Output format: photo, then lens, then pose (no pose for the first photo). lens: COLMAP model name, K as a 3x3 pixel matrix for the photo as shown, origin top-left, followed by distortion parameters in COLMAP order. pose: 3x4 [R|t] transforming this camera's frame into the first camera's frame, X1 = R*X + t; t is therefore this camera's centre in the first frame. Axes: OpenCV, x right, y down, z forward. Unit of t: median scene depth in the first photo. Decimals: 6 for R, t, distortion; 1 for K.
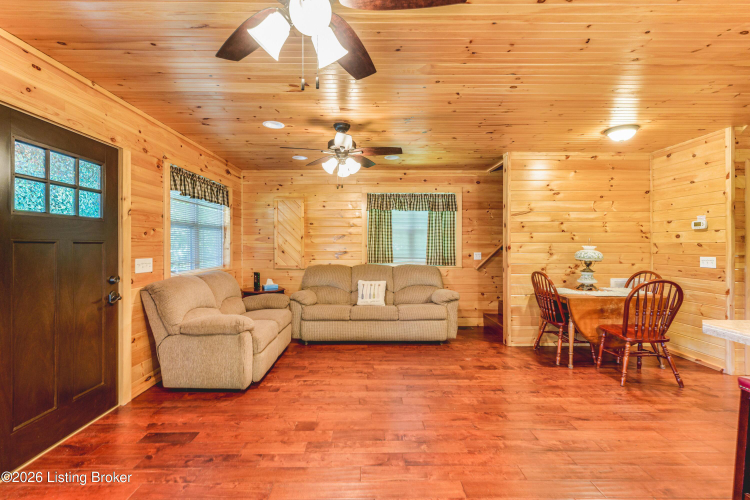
lens RADIAL K [[330.9, 0, 375.2], [0, 330.9, 243.4], [0, 0, 1]] dist [-0.000382, 0.000261]
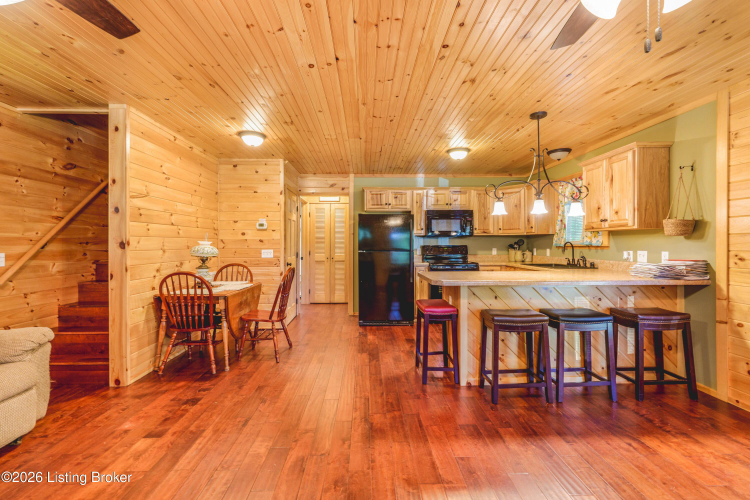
lens RADIAL K [[330.9, 0, 375.2], [0, 330.9, 243.4], [0, 0, 1]] dist [-0.000382, 0.000261]
pose [[-0.018423, 0.000738, 0.999830, -0.355818], [-0.002853, 0.999996, -0.000791, 0.014739], [-0.999826, -0.002867, -0.018421, 0.589450]]
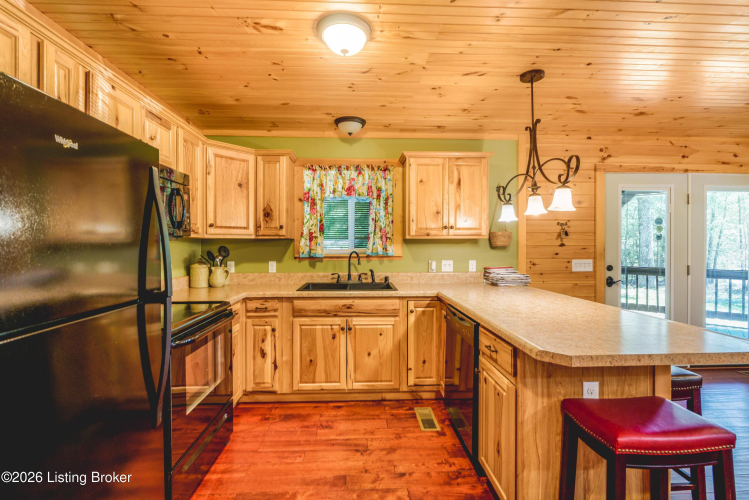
lens RADIAL K [[339.1, 0, 372.6], [0, 339.1, 245.7], [0, 0, 1]] dist [-0.002453, -0.000074]
pose [[-0.999437, 0.001460, -0.033506, 0.872998], [0.001603, 0.999990, -0.004229, -0.005744], [0.033499, -0.004281, -0.999430, 0.771189]]
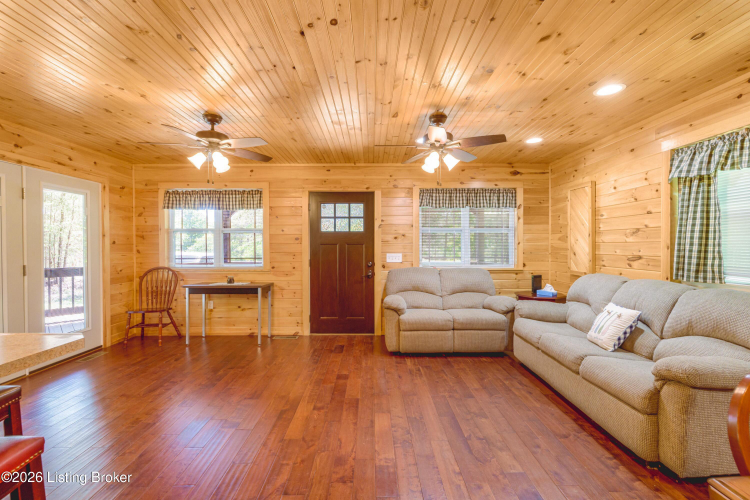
lens RADIAL K [[339.6, 0, 373.1], [0, 339.6, 245.7], [0, 0, 1]] dist [-0.002453, -0.000074]
pose [[-0.006911, 0.003153, -0.999971, 0.802066], [0.006036, 0.999977, 0.003111, 0.001028], [0.999958, -0.006014, -0.006930, 0.761058]]
